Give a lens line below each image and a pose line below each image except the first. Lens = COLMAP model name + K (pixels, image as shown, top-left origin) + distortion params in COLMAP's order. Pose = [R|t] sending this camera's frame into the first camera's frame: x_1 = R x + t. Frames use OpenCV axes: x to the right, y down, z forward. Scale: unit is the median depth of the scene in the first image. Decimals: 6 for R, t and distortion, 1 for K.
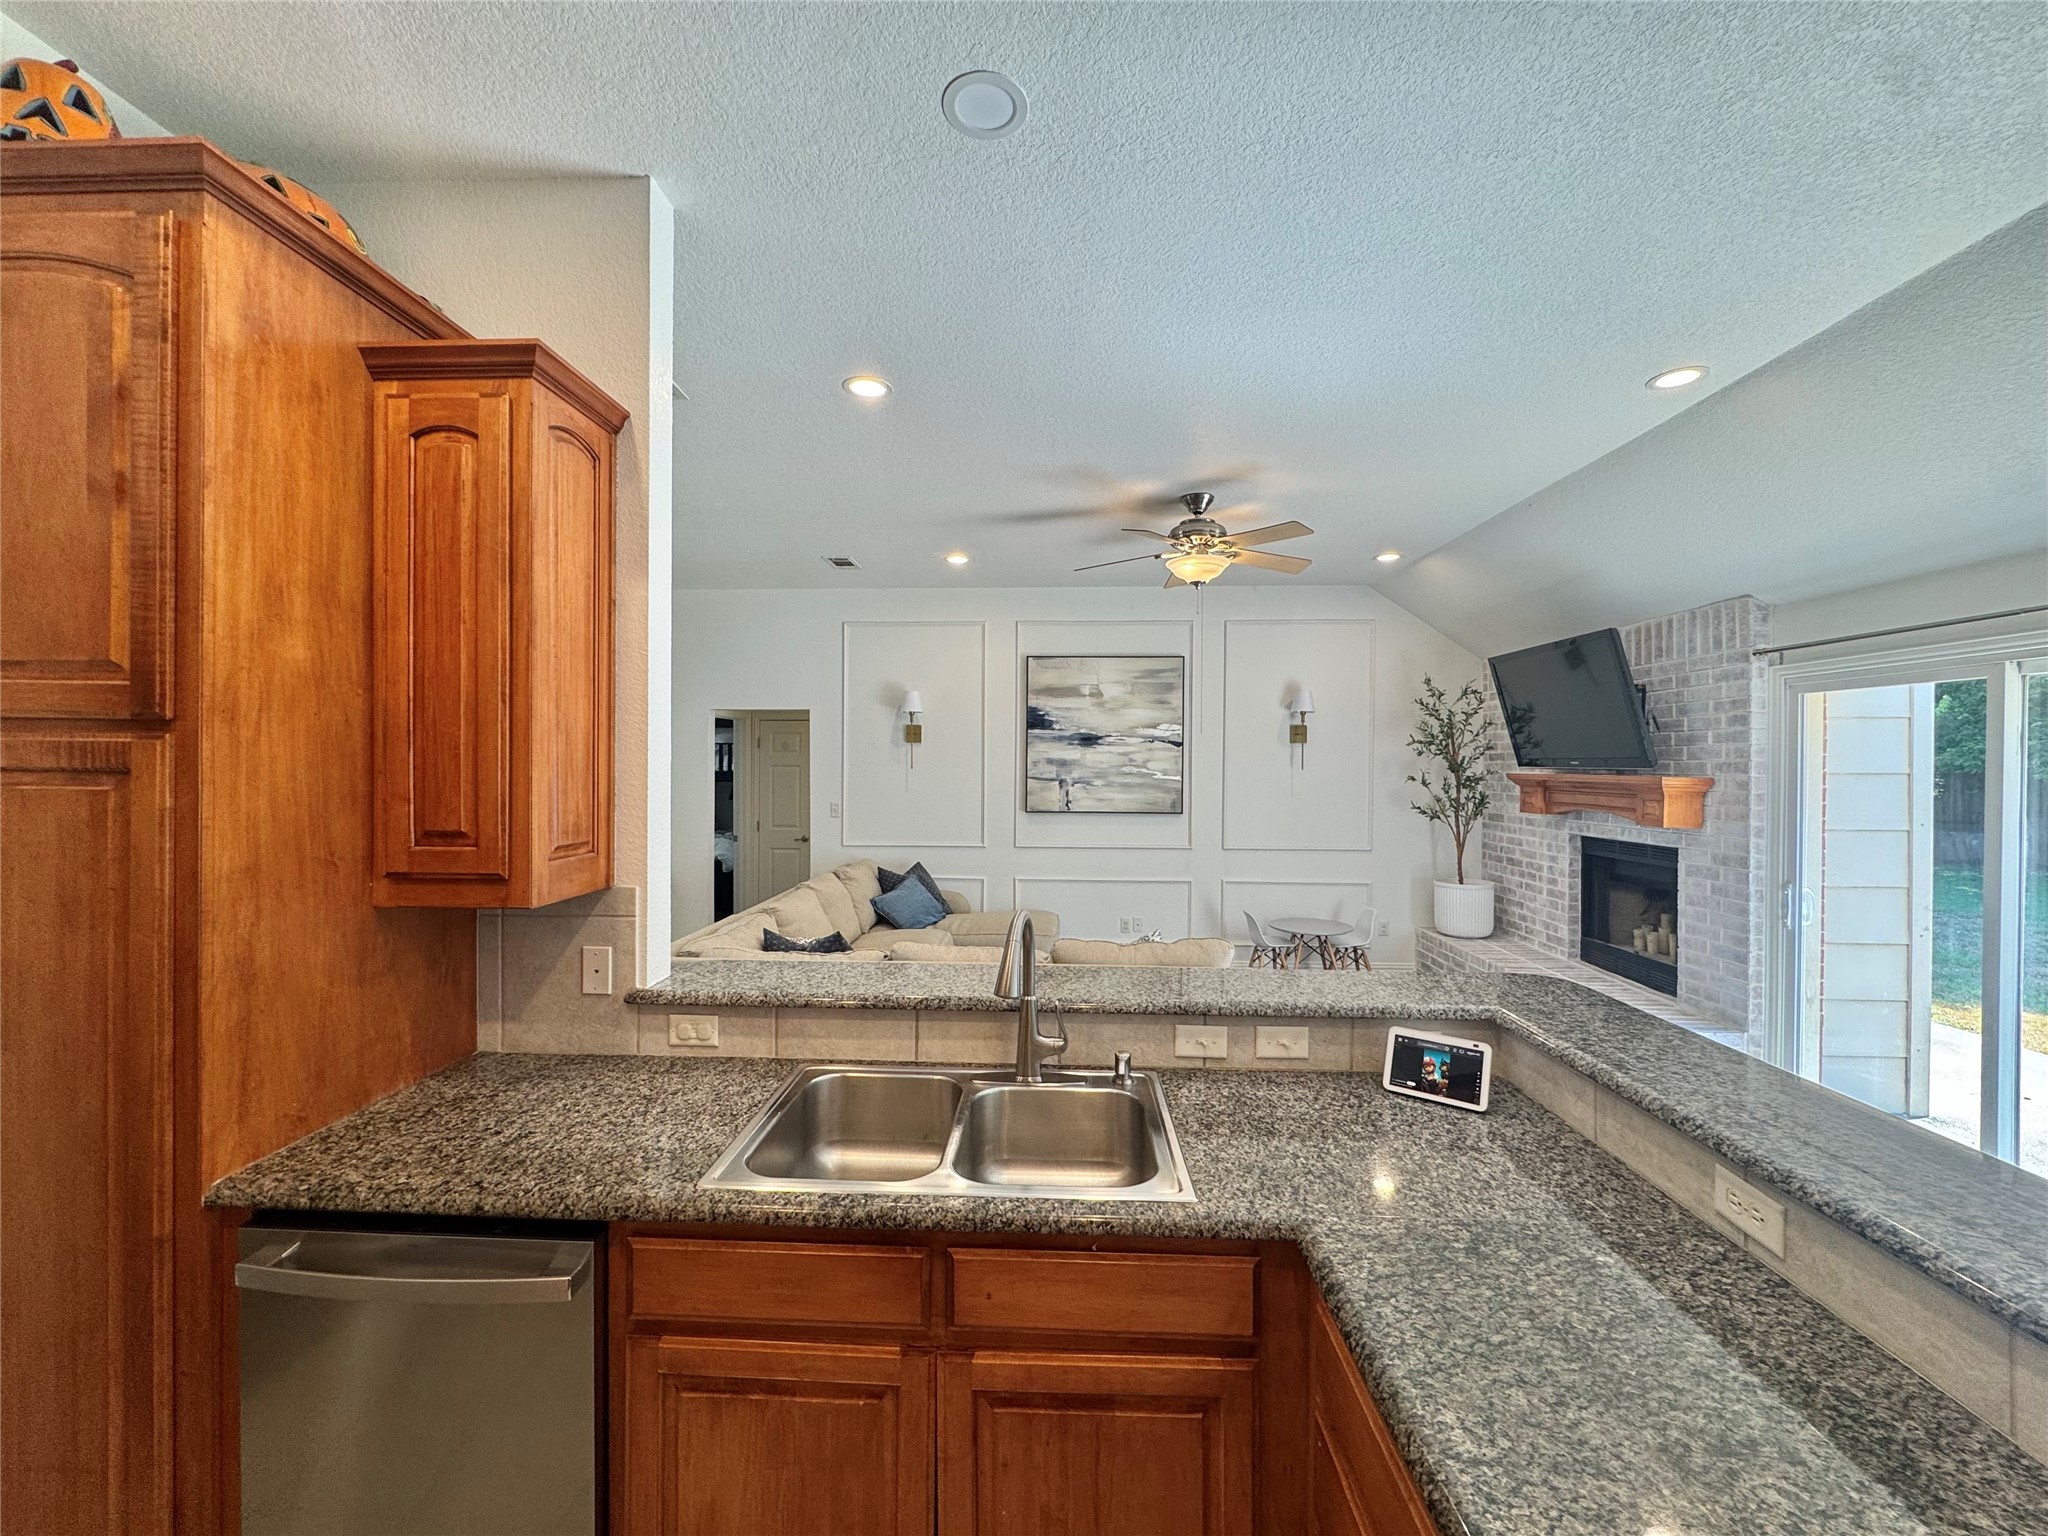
lens RADIAL K [[816.7, 0, 1022.3], [0, 816.7, 768.6], [0, 0, 1]] dist [-0.003819, 0.000779]
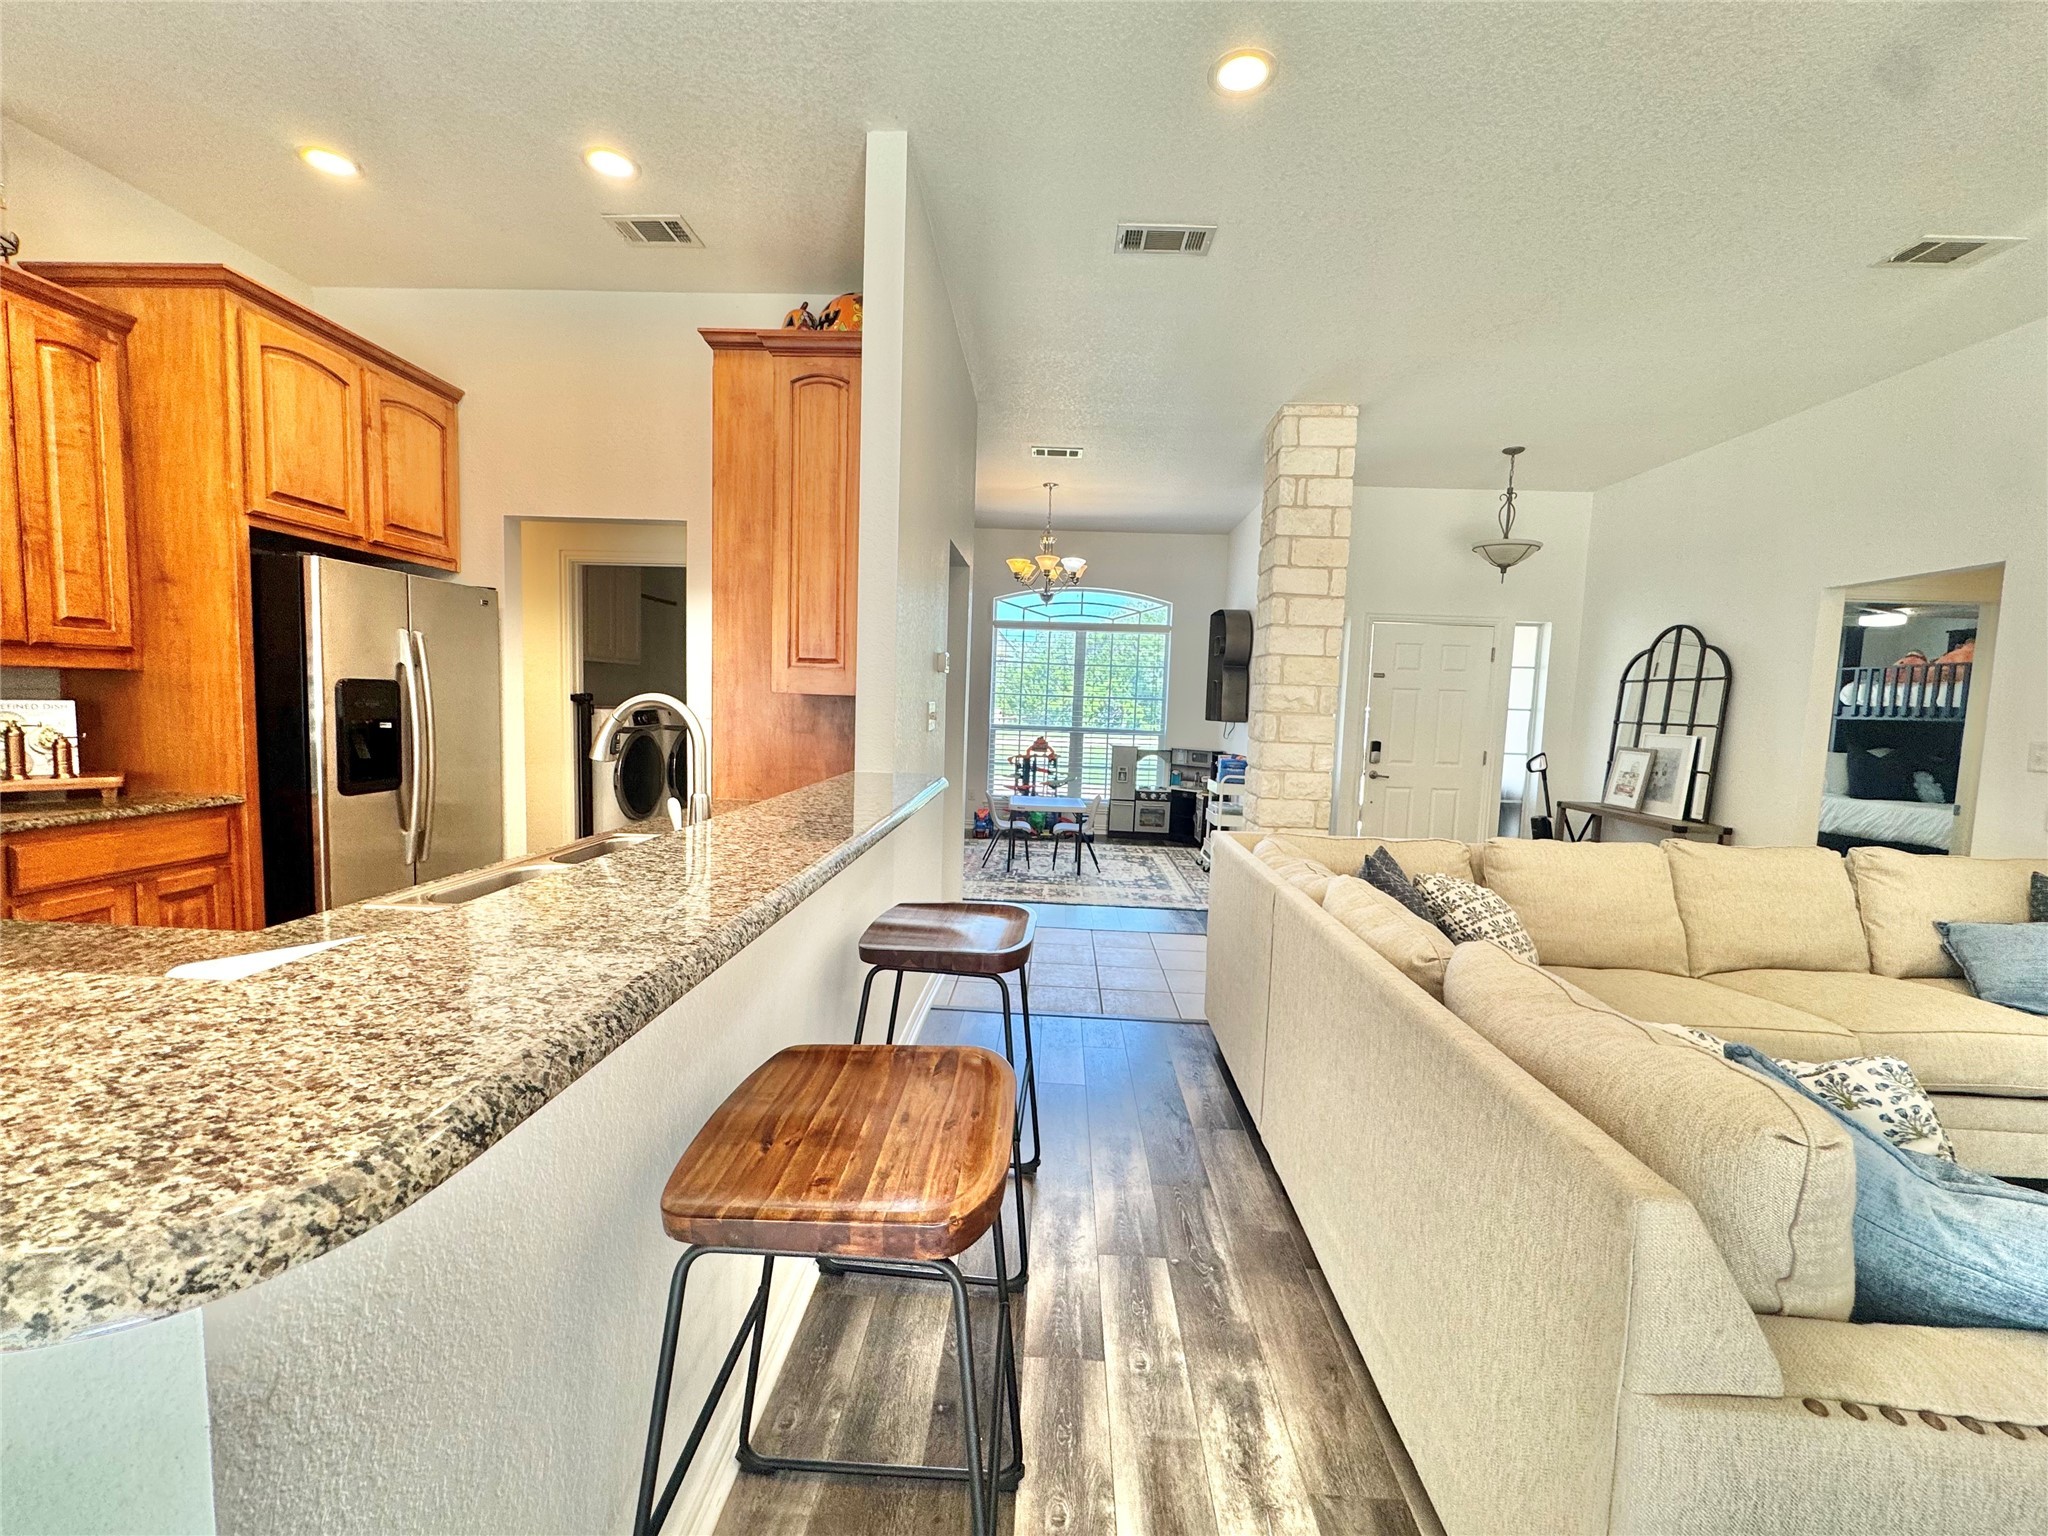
lens RADIAL K [[816.7, 0, 1022.6], [0, 816.7, 769.0], [0, 0, 1]] dist [-0.003819, 0.000779]
pose [[0.005823, 0.078418, -0.996904, 0.346559], [-0.041063, 0.996098, 0.078114, 0.058486], [0.999140, 0.040481, 0.009020, 0.498037]]
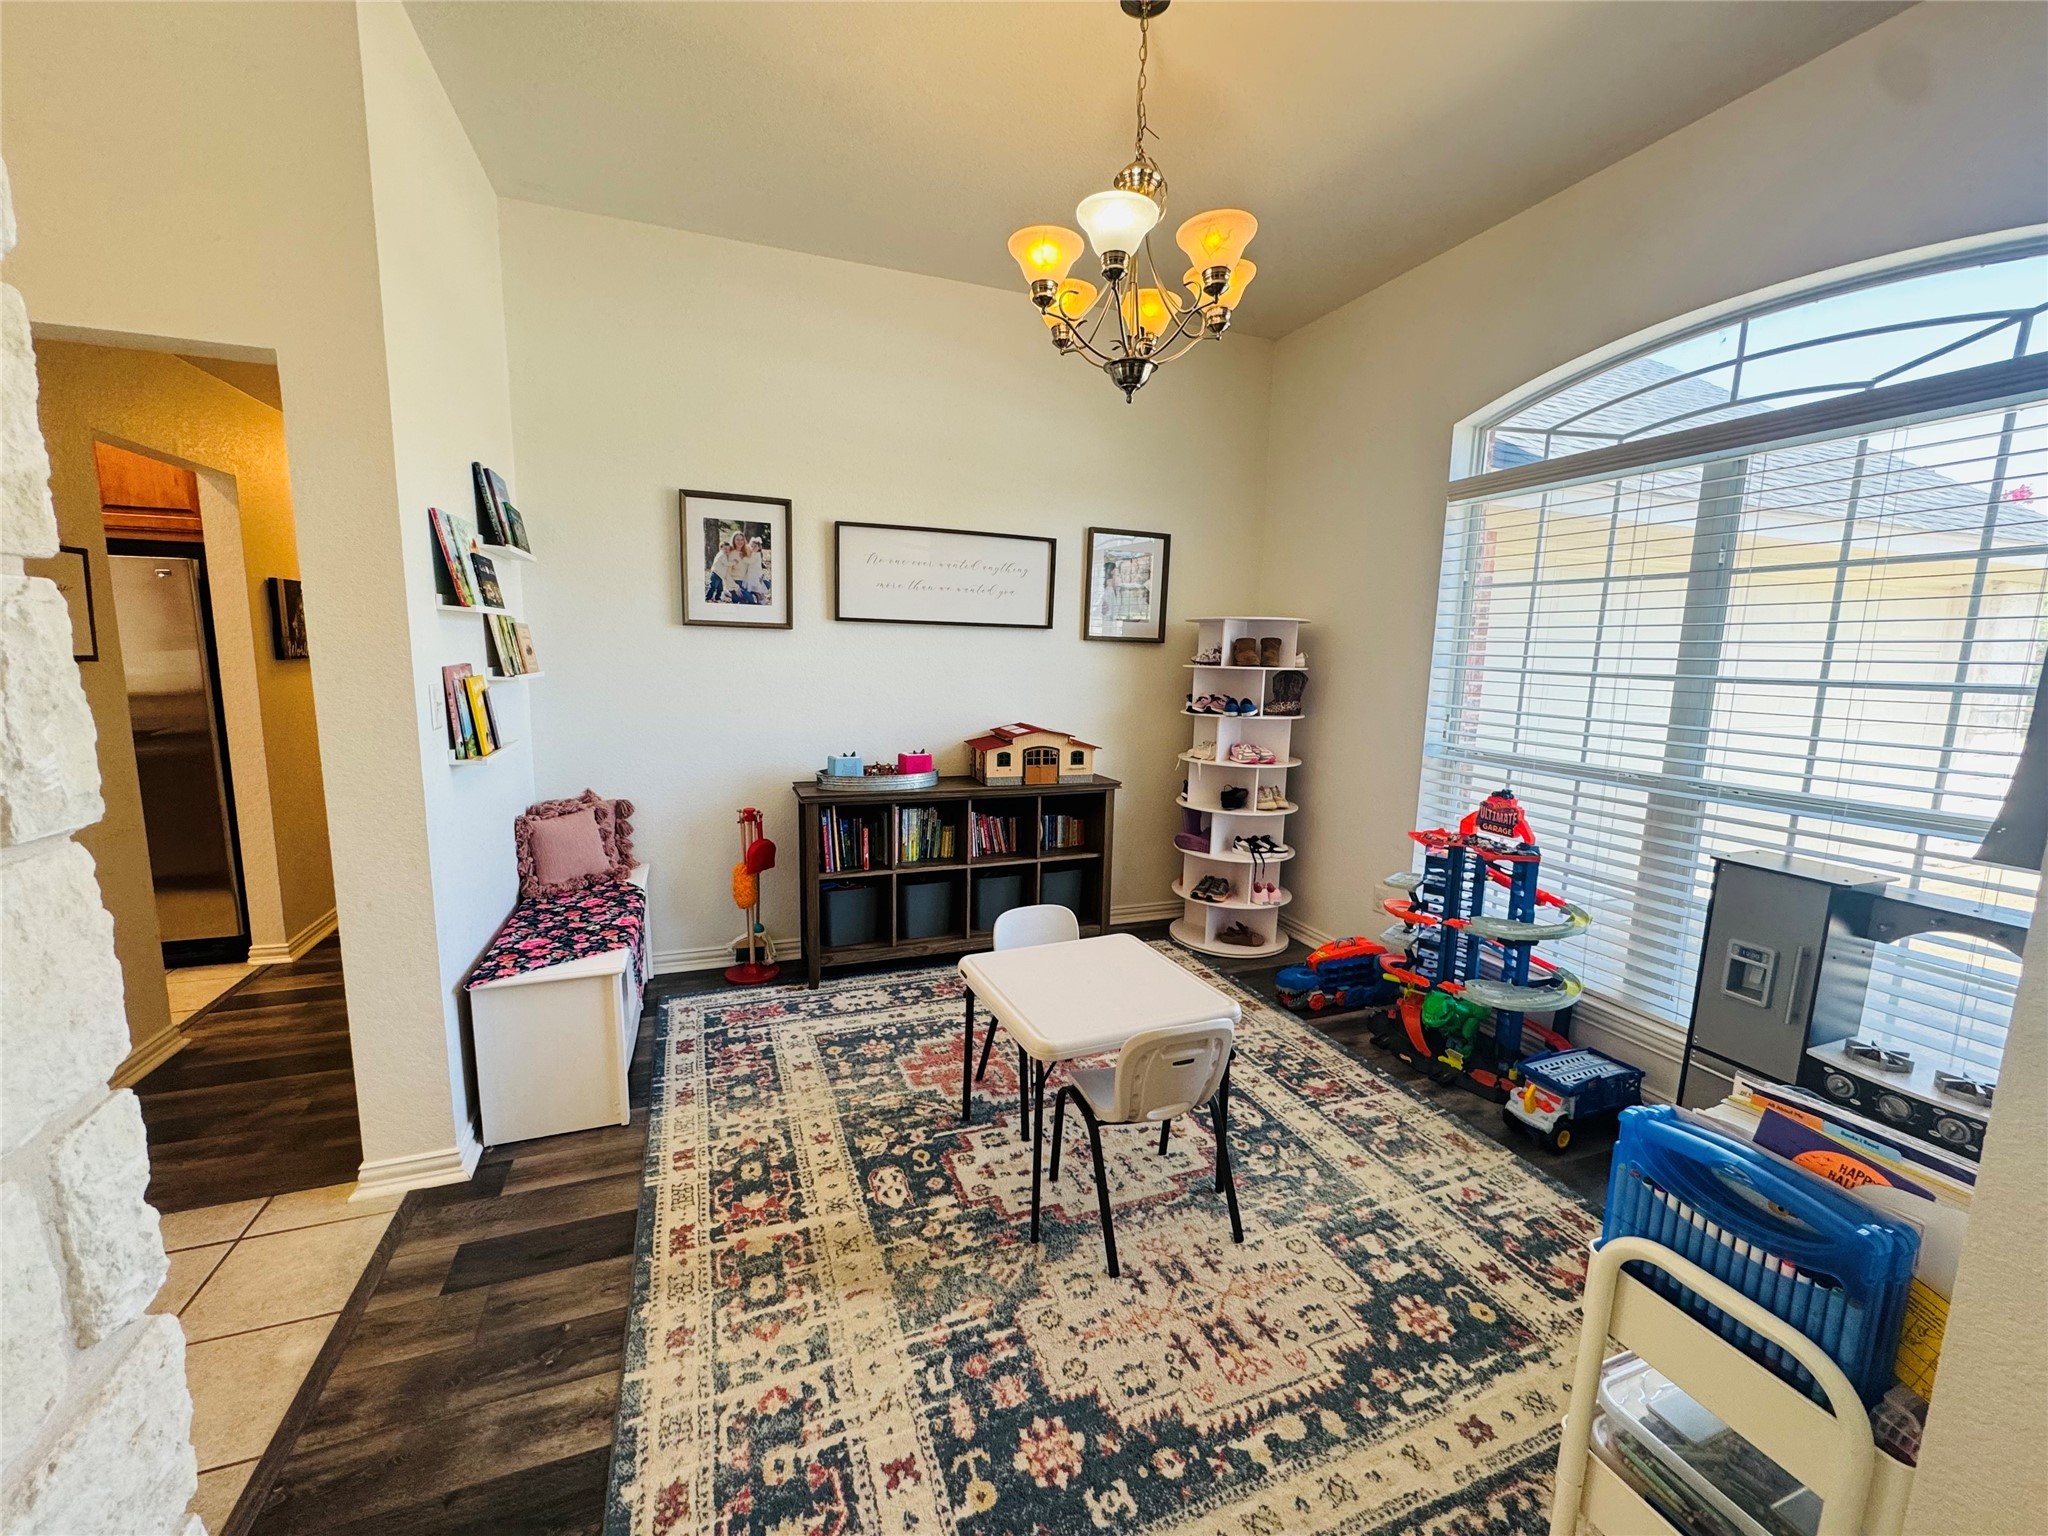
lens RADIAL K [[816.7, 0, 1025.9], [0, 816.7, 774.3], [0, 0, 1]] dist [-0.003819, 0.000779]
pose [[-0.918215, 0.036724, -0.394375, -0.749589], [-0.027517, 0.987372, 0.156011, 0.027908], [0.395124, 0.154103, -0.905610, 0.933337]]
